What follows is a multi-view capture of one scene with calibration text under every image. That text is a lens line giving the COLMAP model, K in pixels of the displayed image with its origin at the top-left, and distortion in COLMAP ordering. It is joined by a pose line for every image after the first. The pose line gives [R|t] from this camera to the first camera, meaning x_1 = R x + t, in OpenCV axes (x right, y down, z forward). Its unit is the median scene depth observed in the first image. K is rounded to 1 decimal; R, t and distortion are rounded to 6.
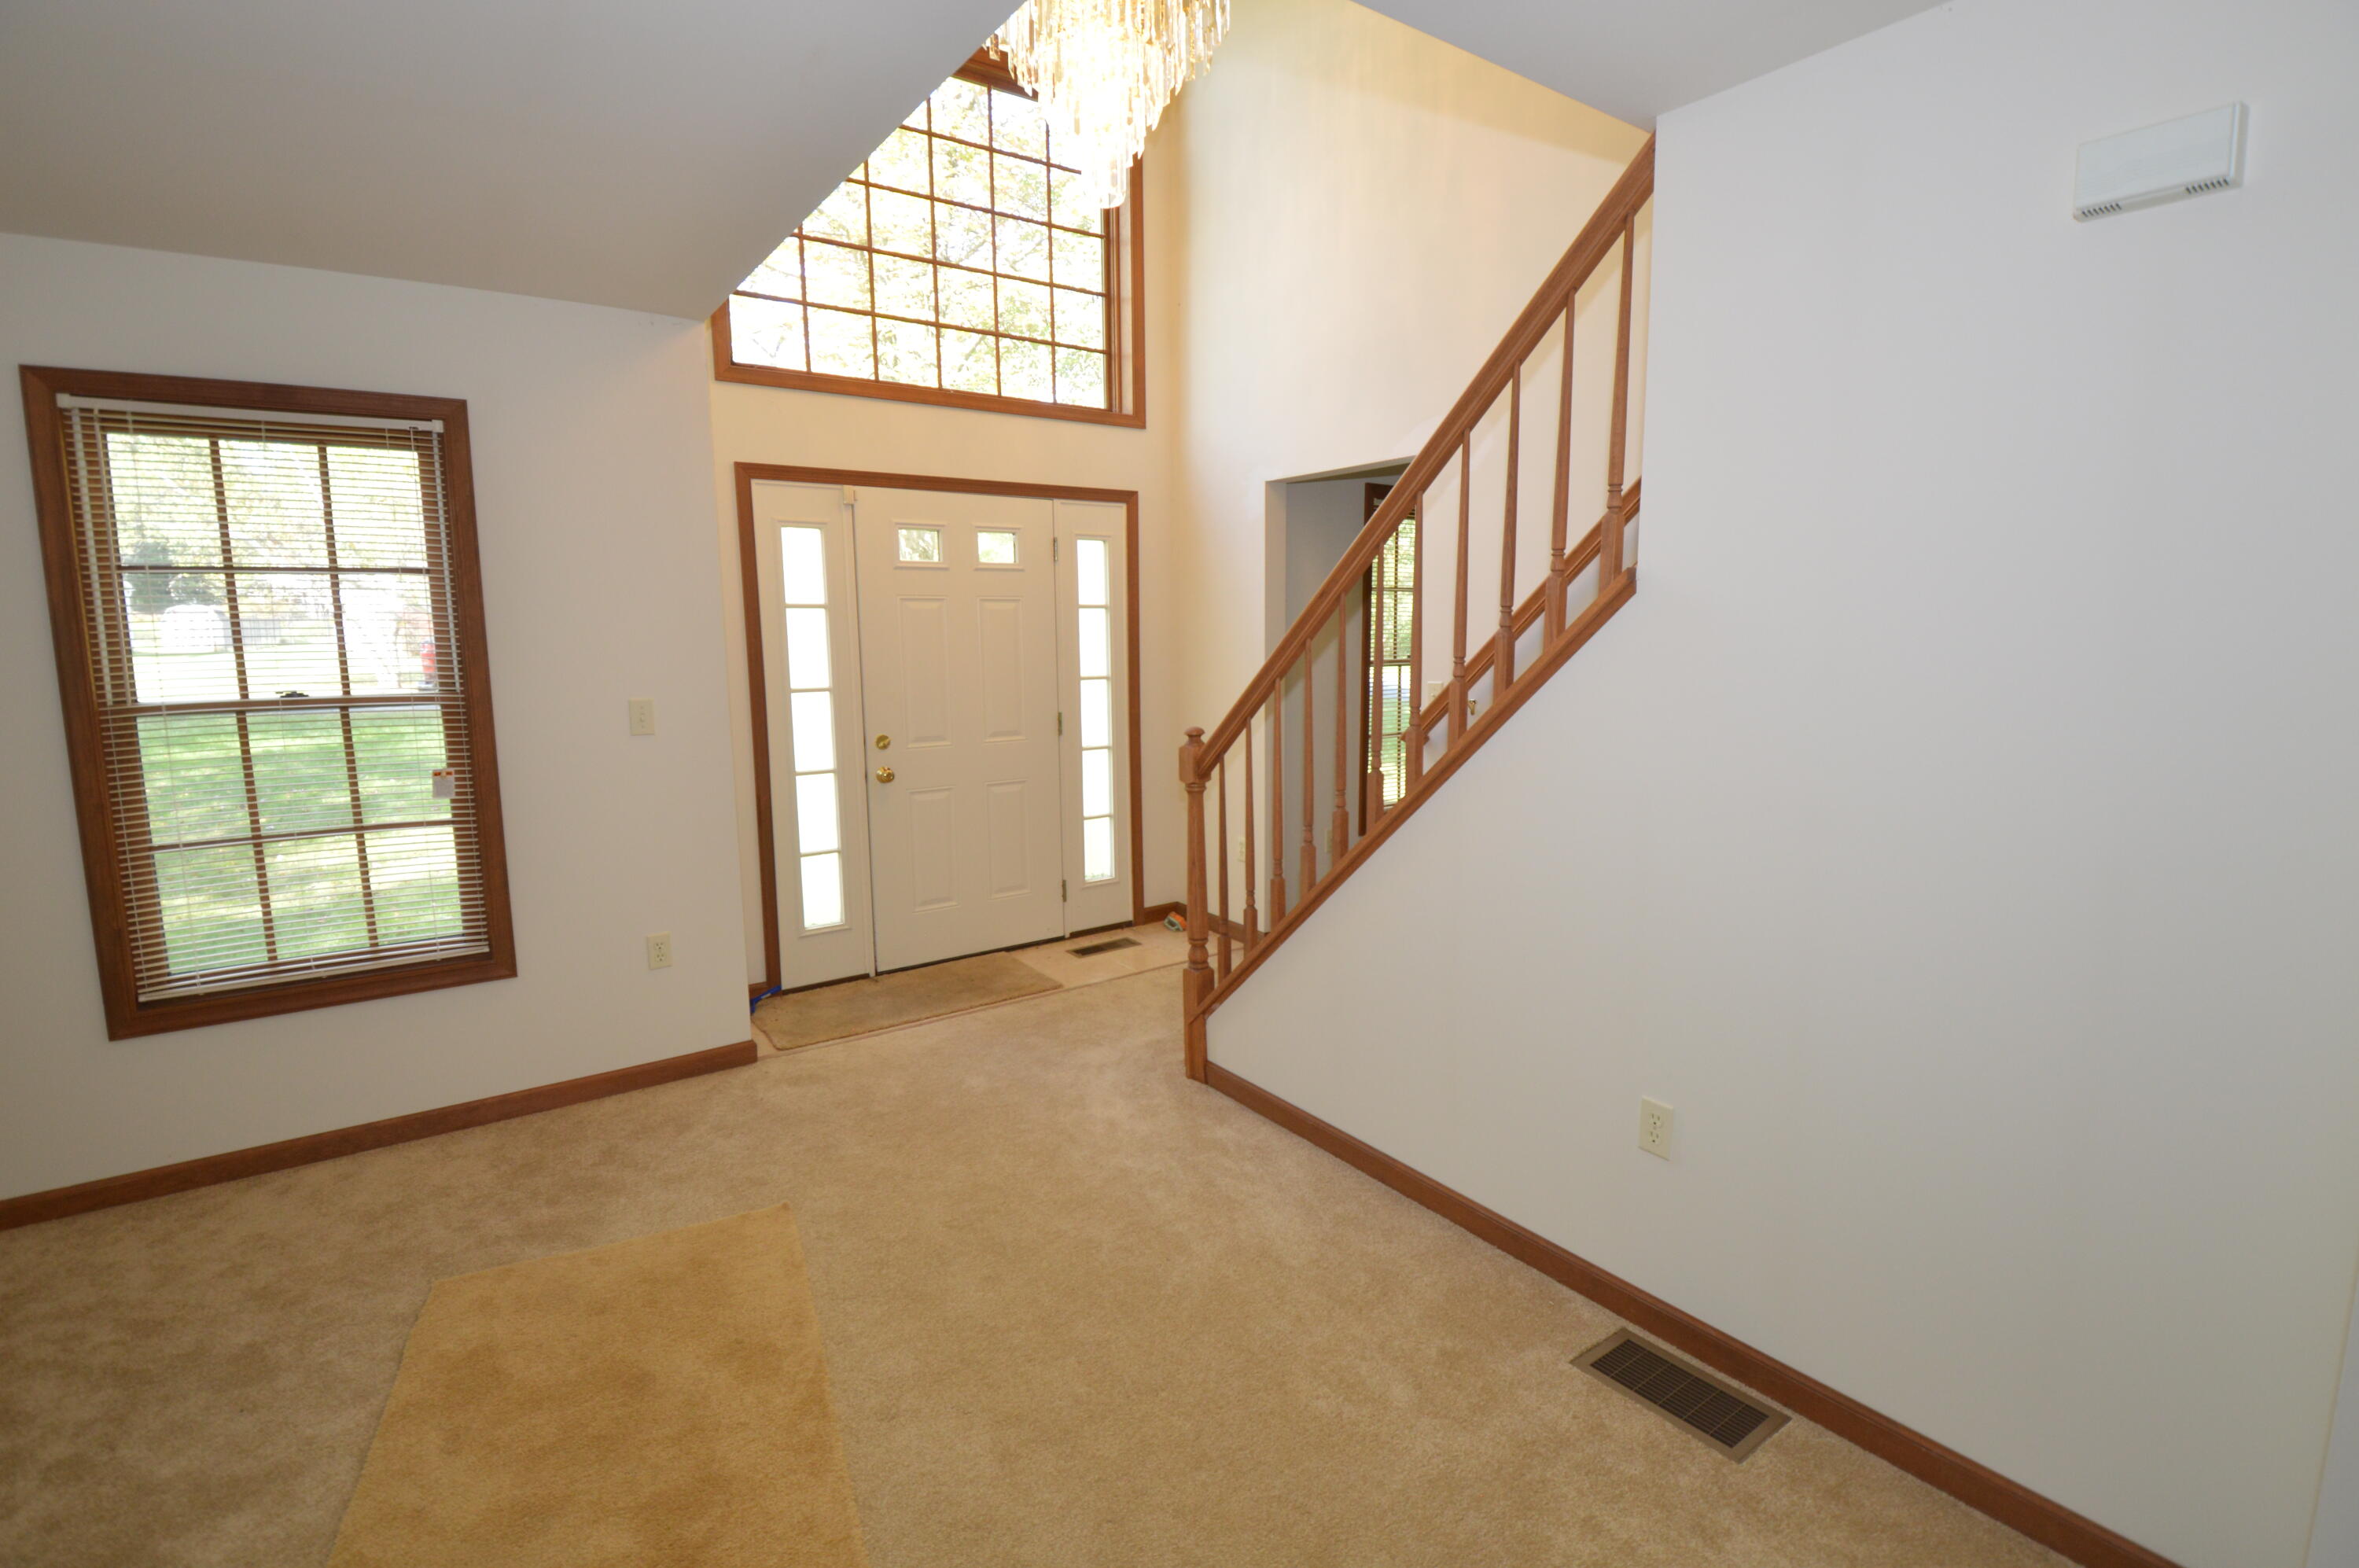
lens RADIAL K [[1089.5, 0, 1179.5], [0, 1089.5, 784.0], [0, 0, 1]] dist [0.016997, -0.024761]
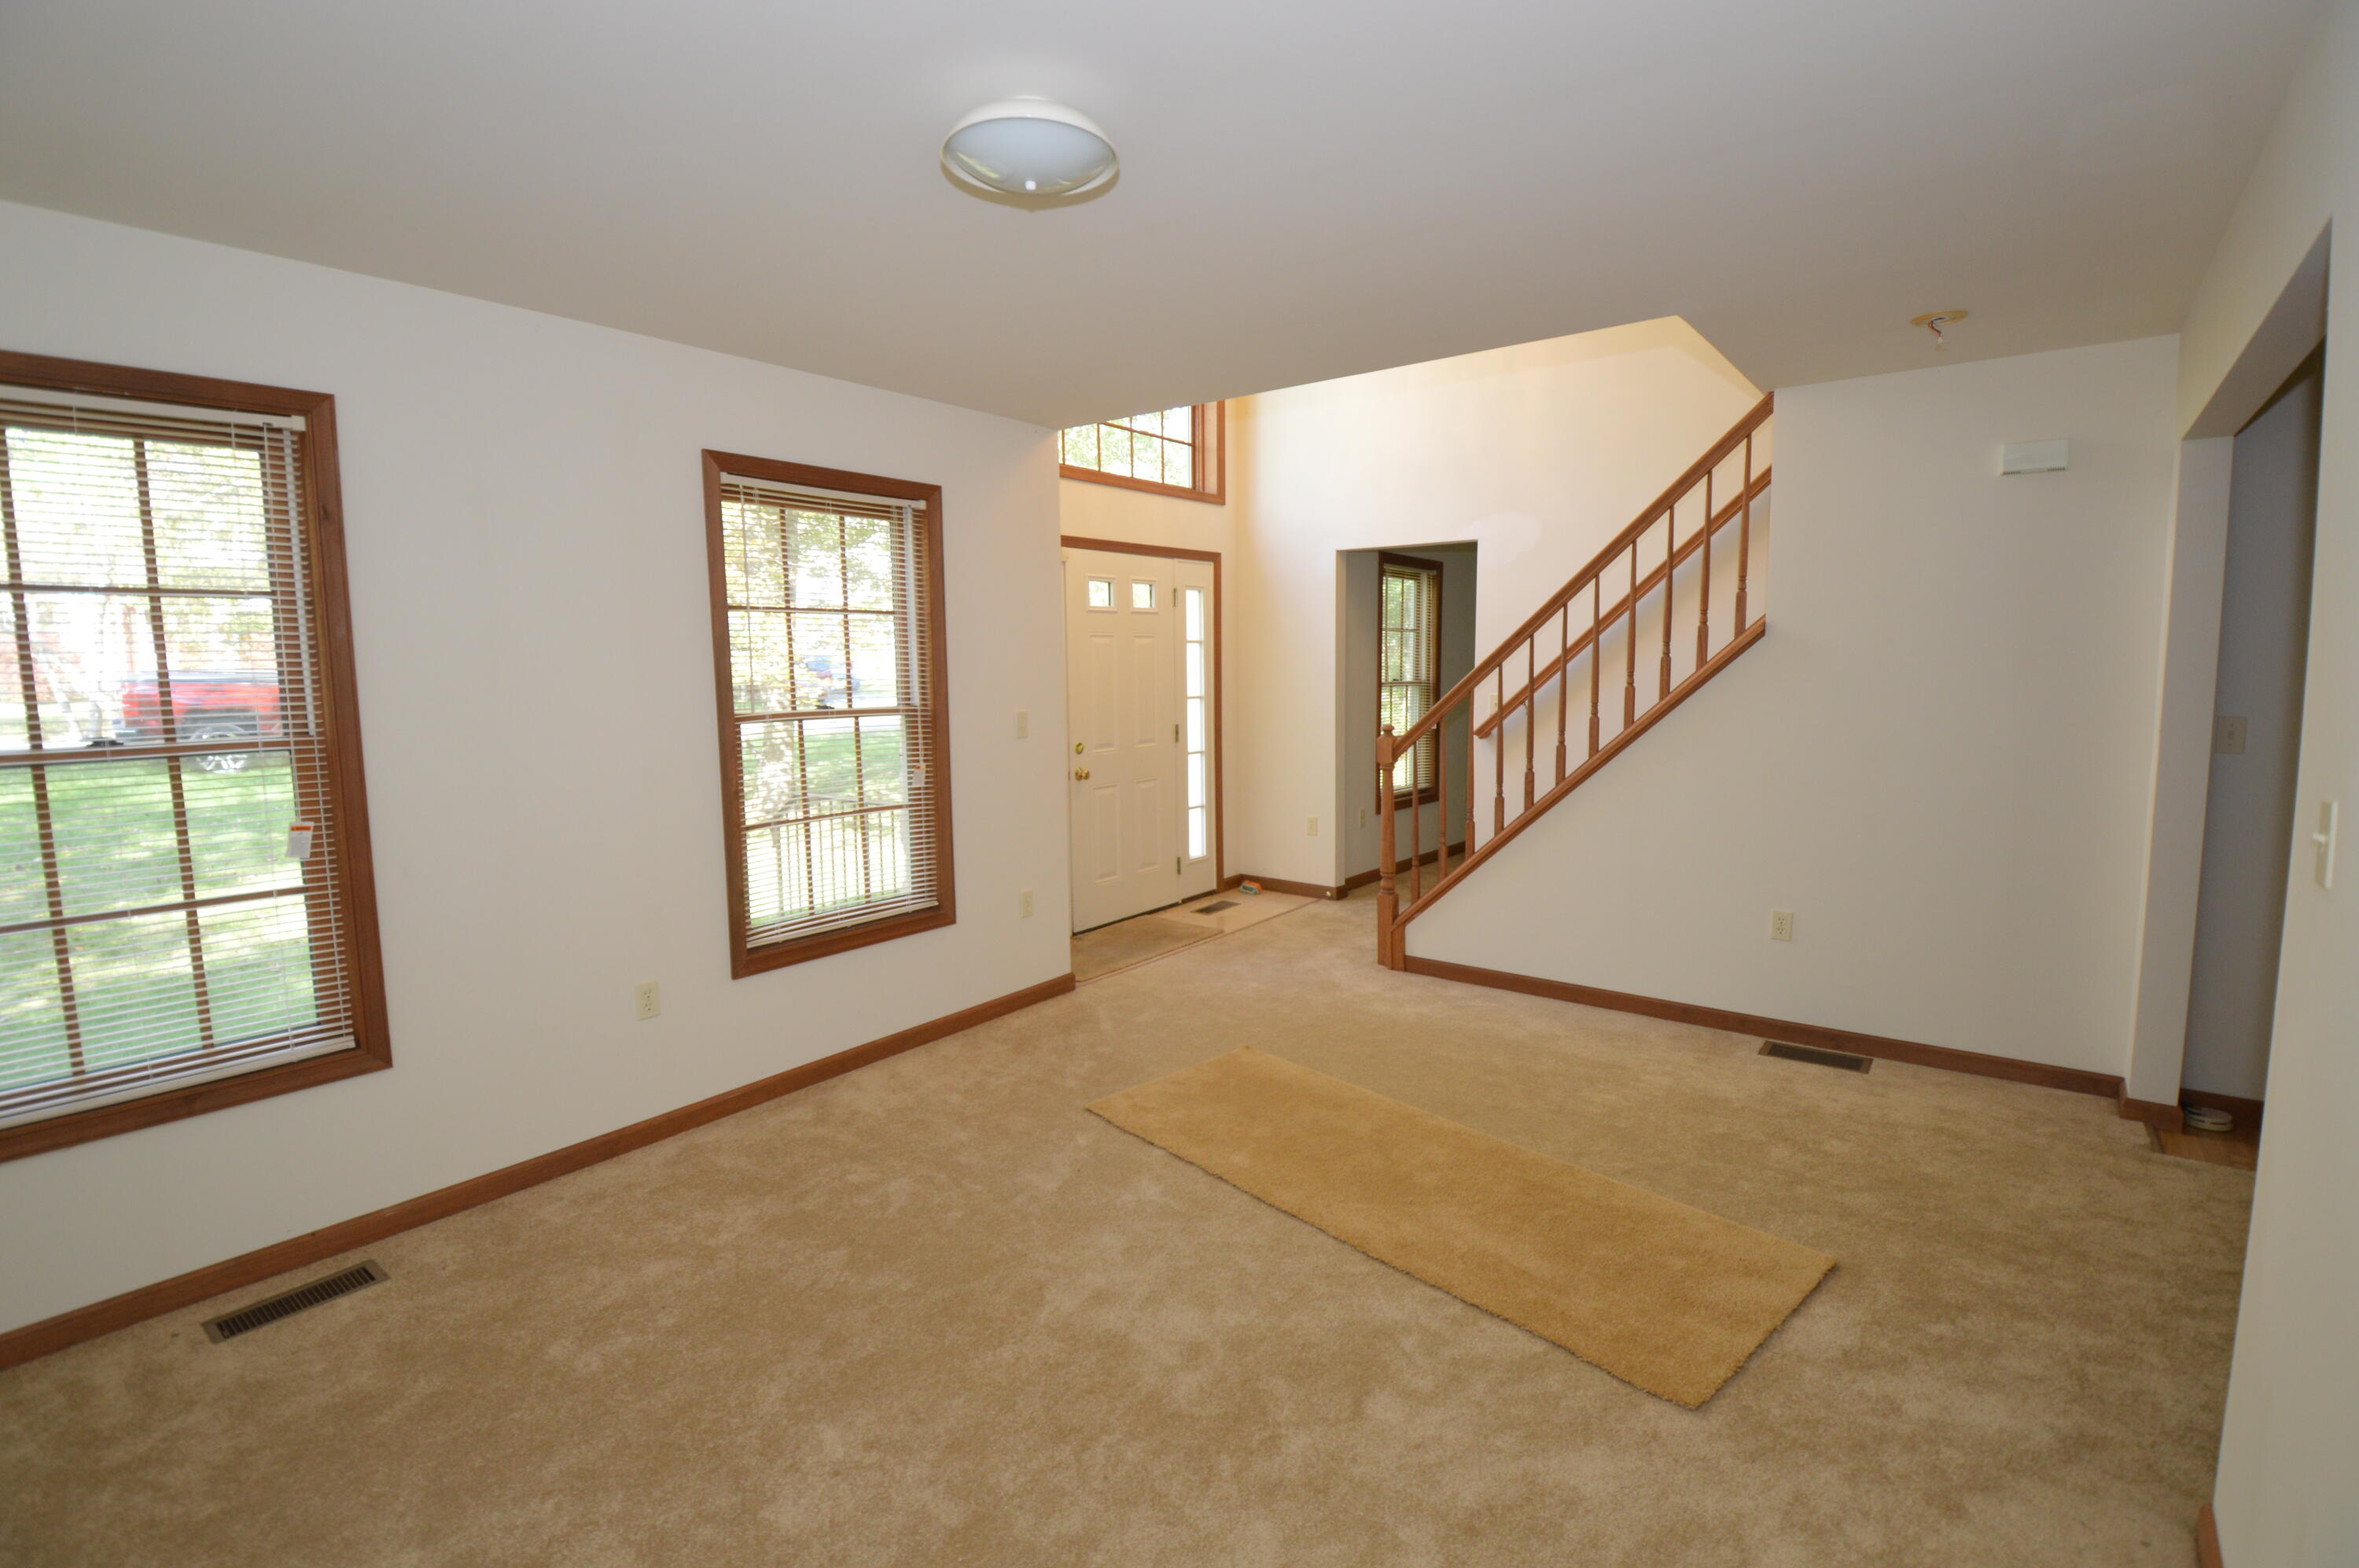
lens RADIAL K [[1089.5, 0, 1179.5], [0, 1089.5, 784.0], [0, 0, 1]] dist [0.016997, -0.024761]
pose [[0.956843, -0.034622, 0.288536, -0.585516], [0.043895, 0.998705, -0.025728, 0.044811], [-0.287271, 0.037283, 0.957123, -0.264661]]
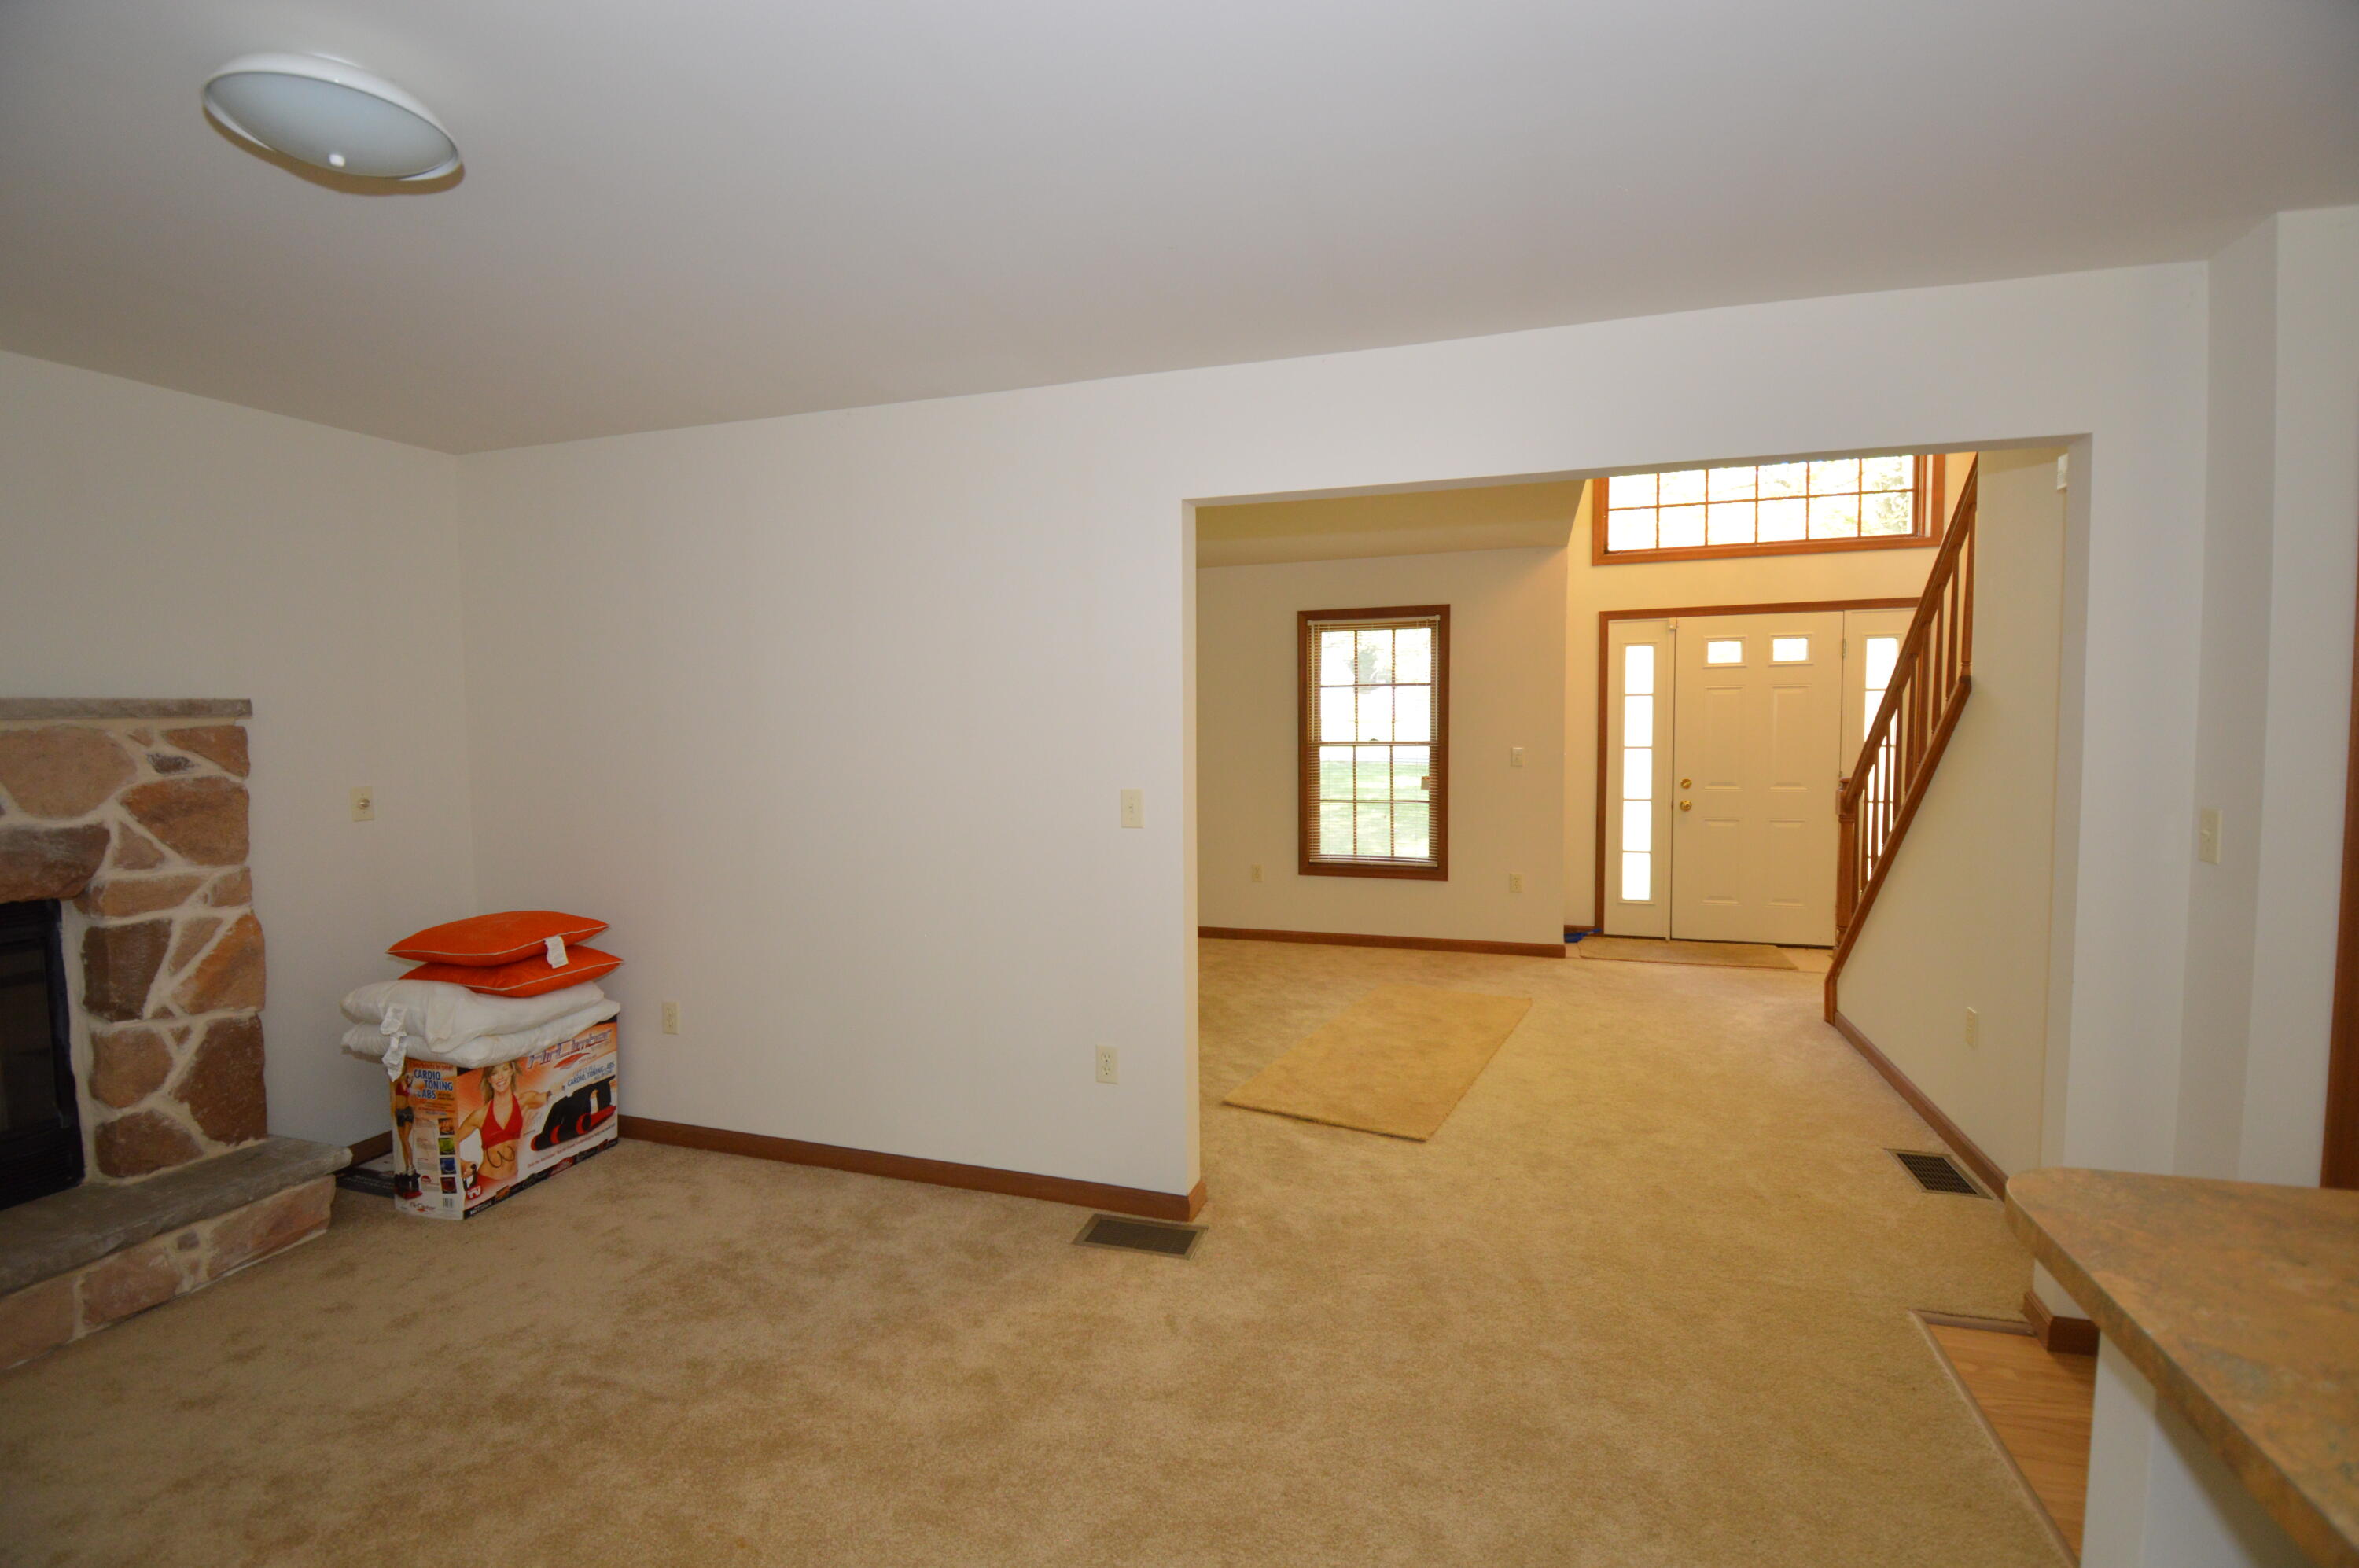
lens RADIAL K [[1049.8, 0, 1175.8], [0, 1049.8, 783.9], [0, 0, 1]] dist [0.020504, -0.028366]
pose [[0.593218, 0.052995, -0.803296, 0.527093], [-0.107787, 0.994075, -0.014017, 0.064114], [0.797794, 0.094899, 0.595415, -0.467228]]
